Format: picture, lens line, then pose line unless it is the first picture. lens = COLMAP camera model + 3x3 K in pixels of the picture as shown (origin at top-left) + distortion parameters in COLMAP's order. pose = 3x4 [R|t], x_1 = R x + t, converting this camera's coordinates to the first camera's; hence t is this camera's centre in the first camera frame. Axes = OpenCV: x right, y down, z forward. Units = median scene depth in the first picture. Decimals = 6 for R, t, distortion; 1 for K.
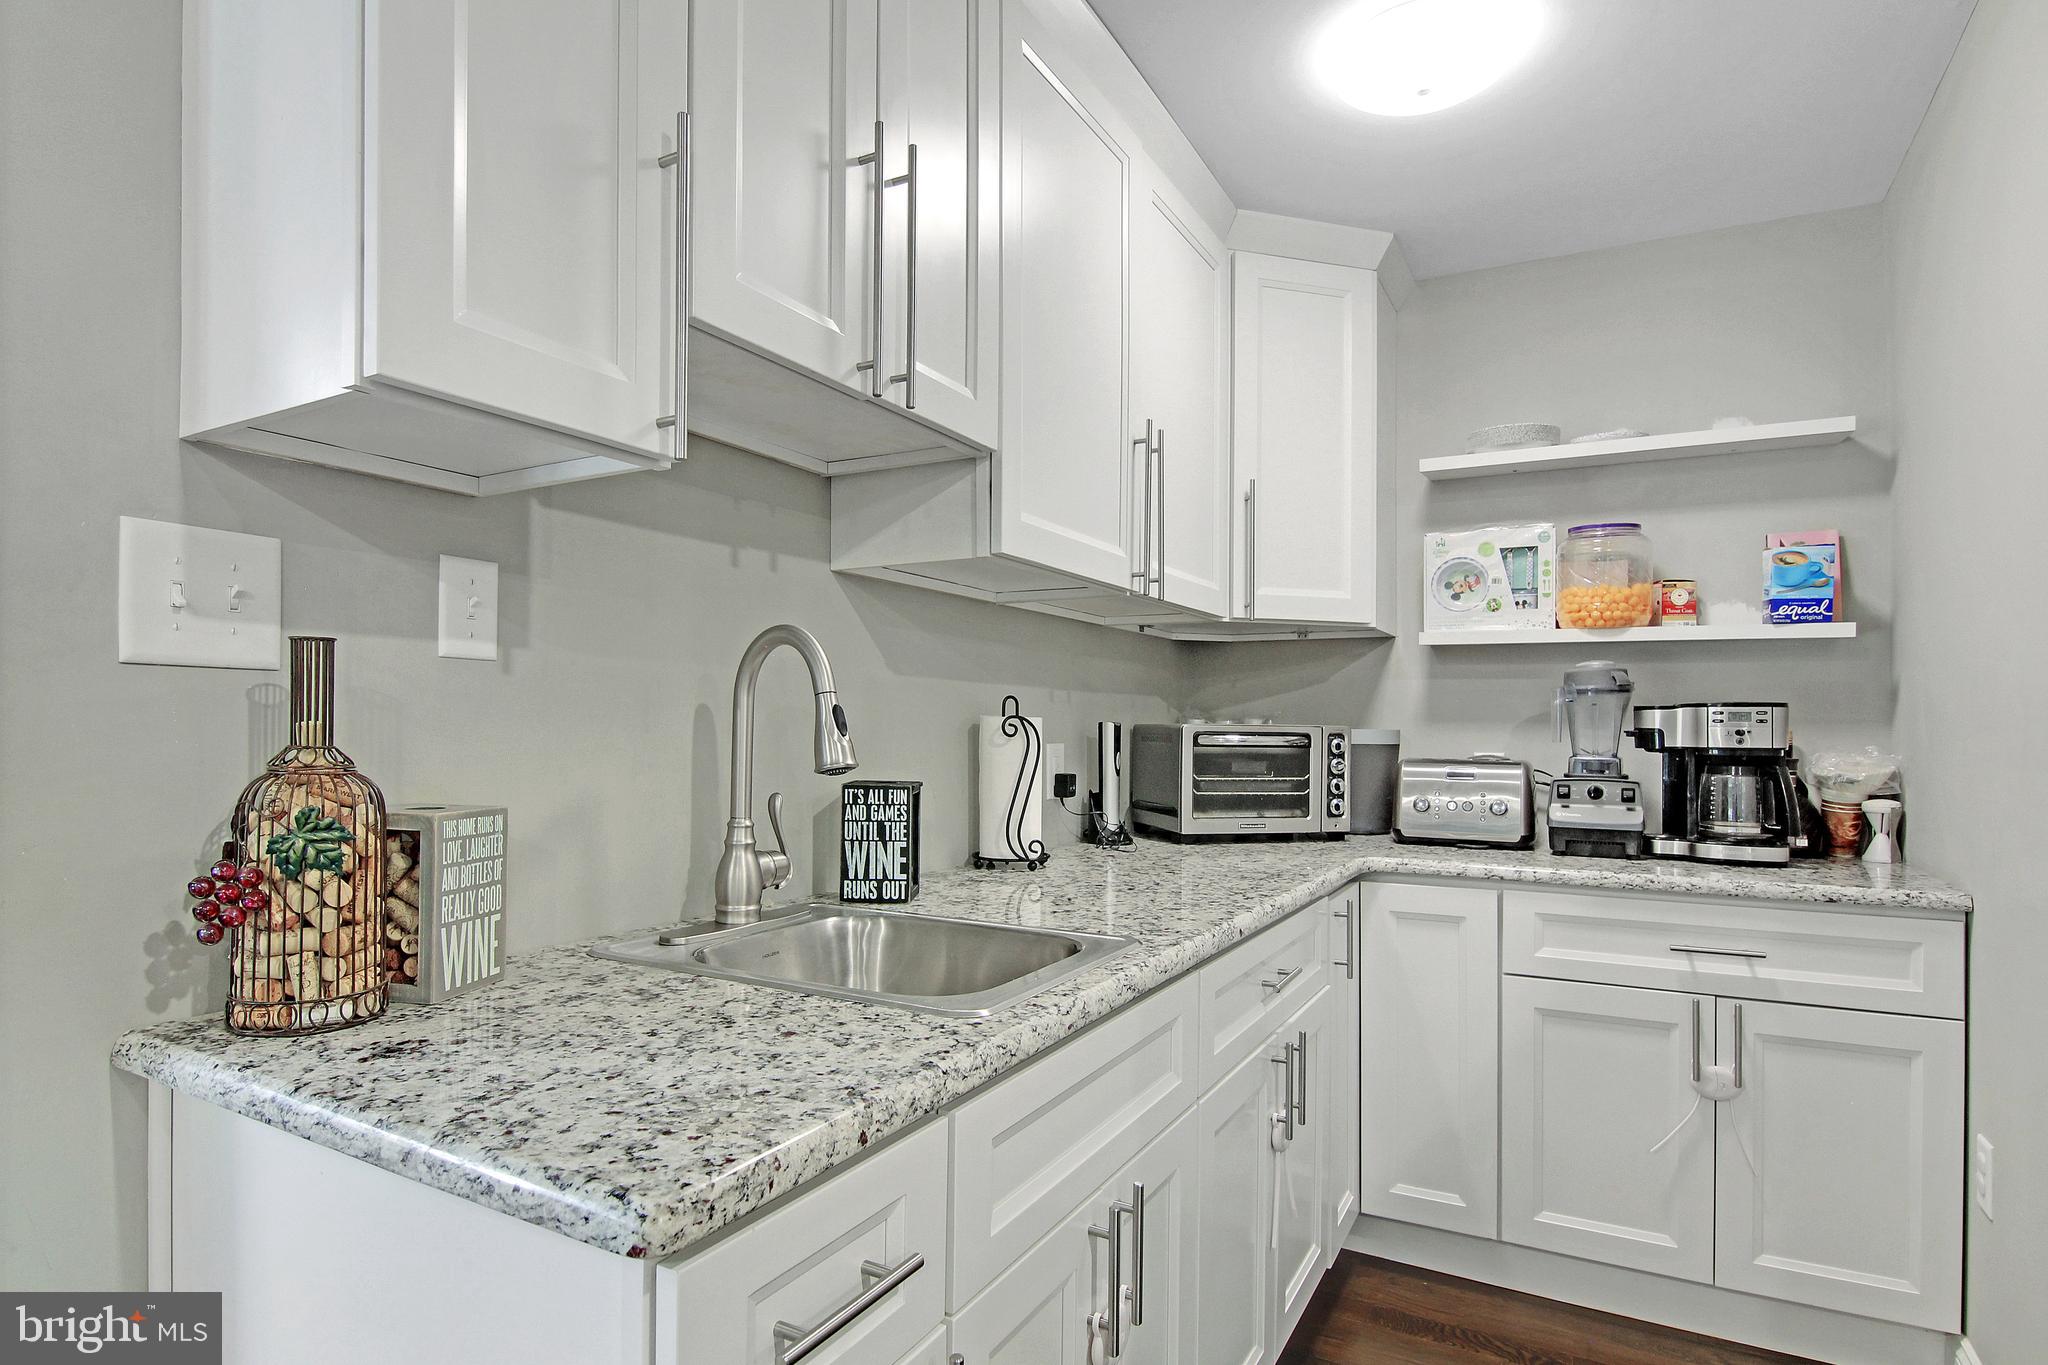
lens RADIAL K [[1073.0, 0, 1006.0], [0, 1073.0, 735.1], [0, 0, 1]] dist [-0.015563, -0.005121]
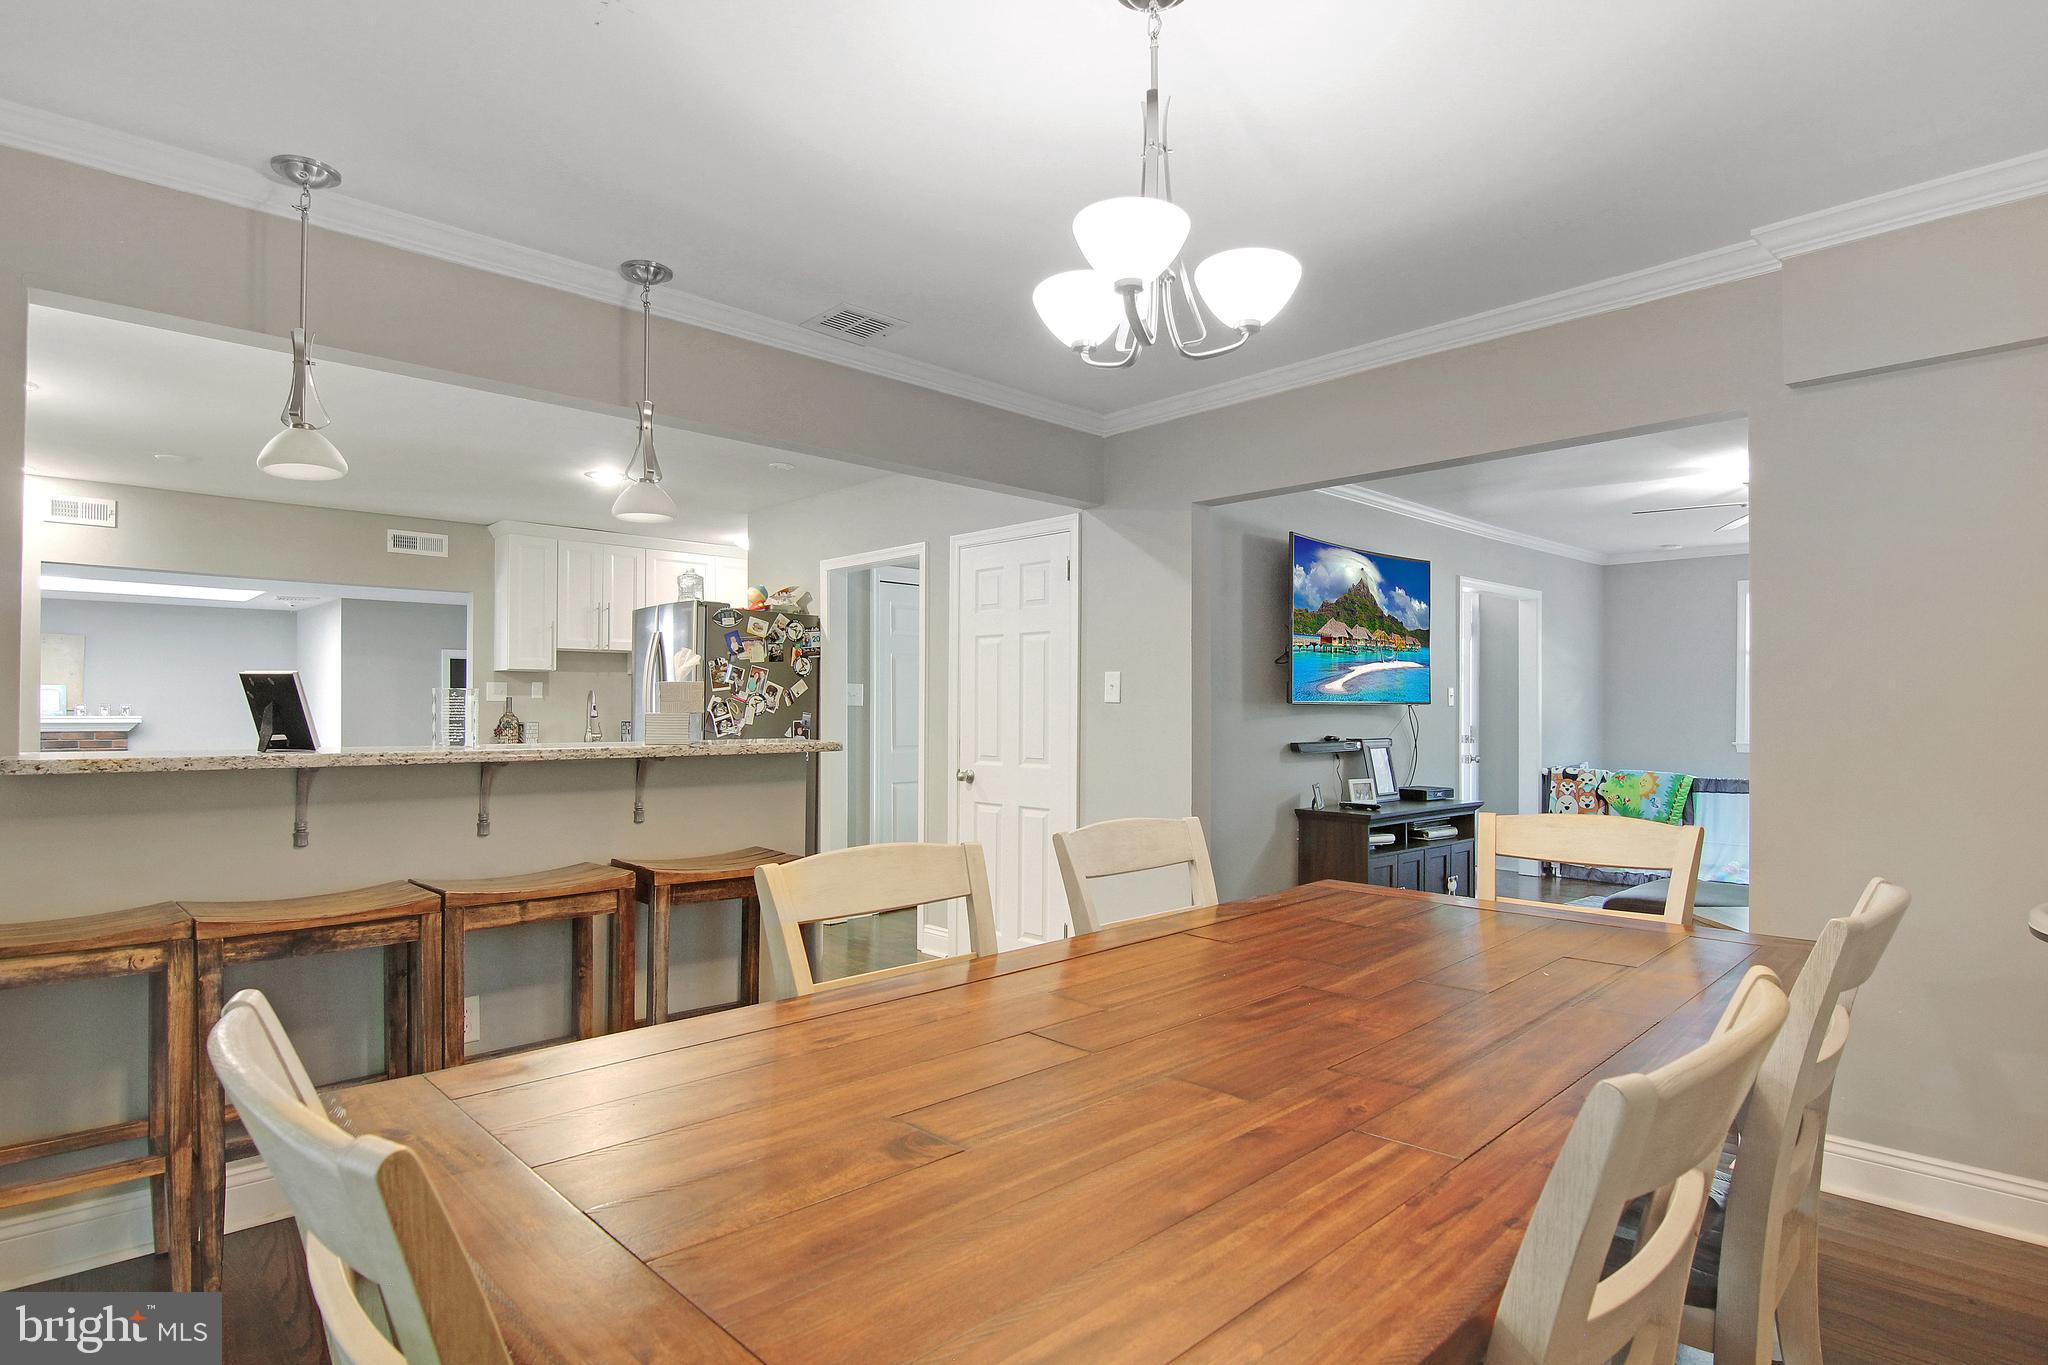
lens RADIAL K [[1073.0, 0, 1009.6], [0, 1073.0, 715.8], [0, 0, 1]] dist [-0.015563, -0.005121]
pose [[0.957751, -0.003150, -0.287583, 2.293111], [0.003115, 0.999995, -0.000578, 0.024305], [0.287583, -0.000342, 0.957756, -2.434562]]
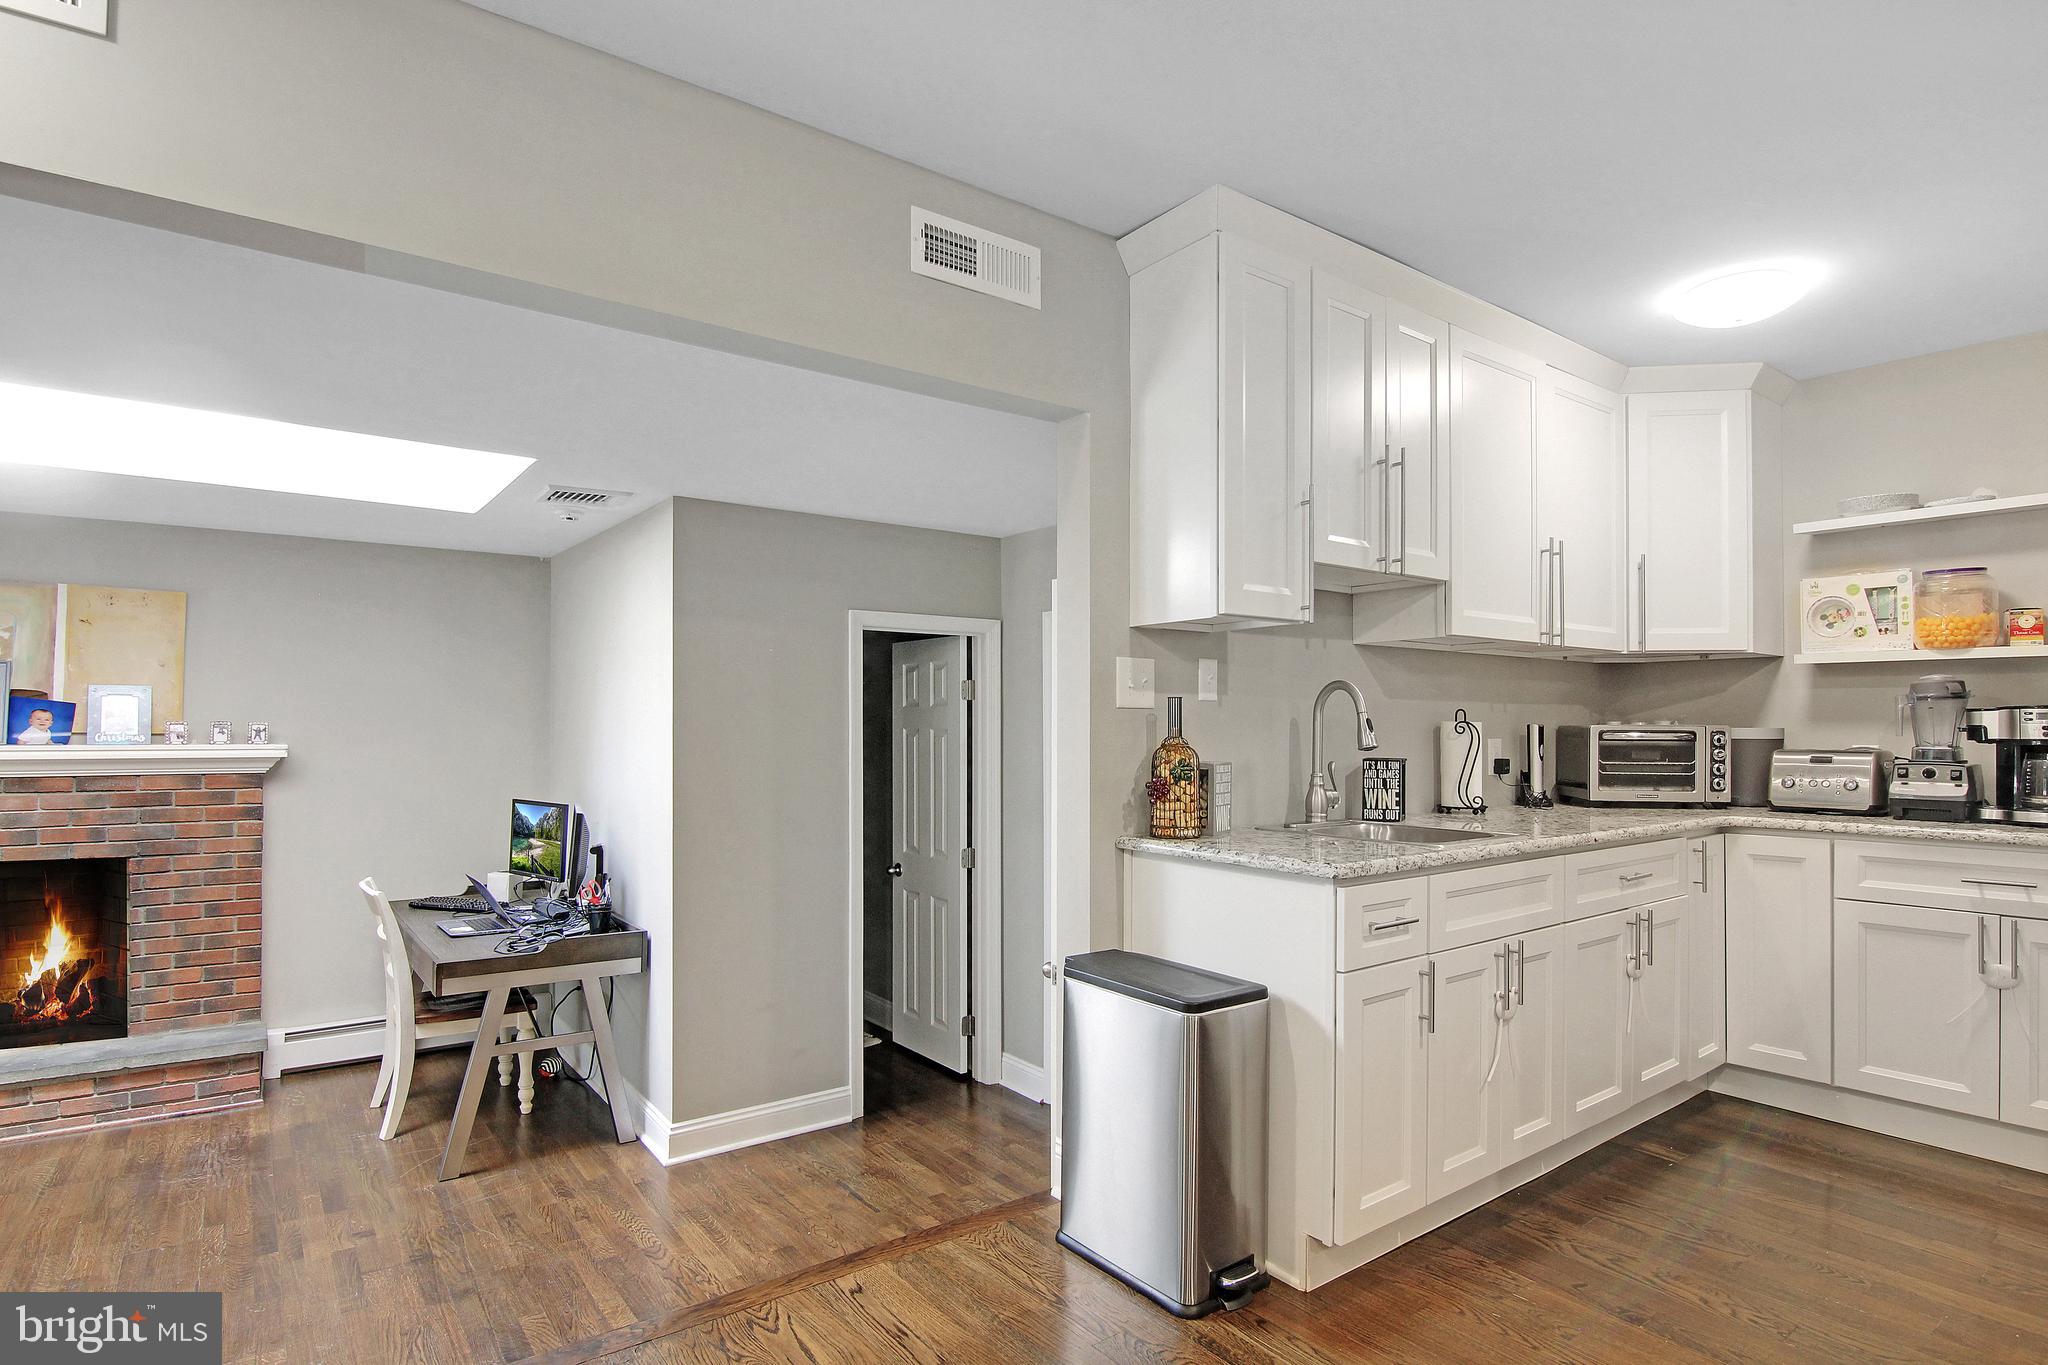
lens RADIAL K [[1073.0, 0, 999.8], [0, 1073.0, 731.0], [0, 0, 1]] dist [-0.015563, -0.005121]
pose [[0.914343, -0.007257, -0.404875, 0.022660], [0.004258, 0.999956, -0.008307, 0.007861], [0.404918, 0.005871, 0.914334, -0.810026]]
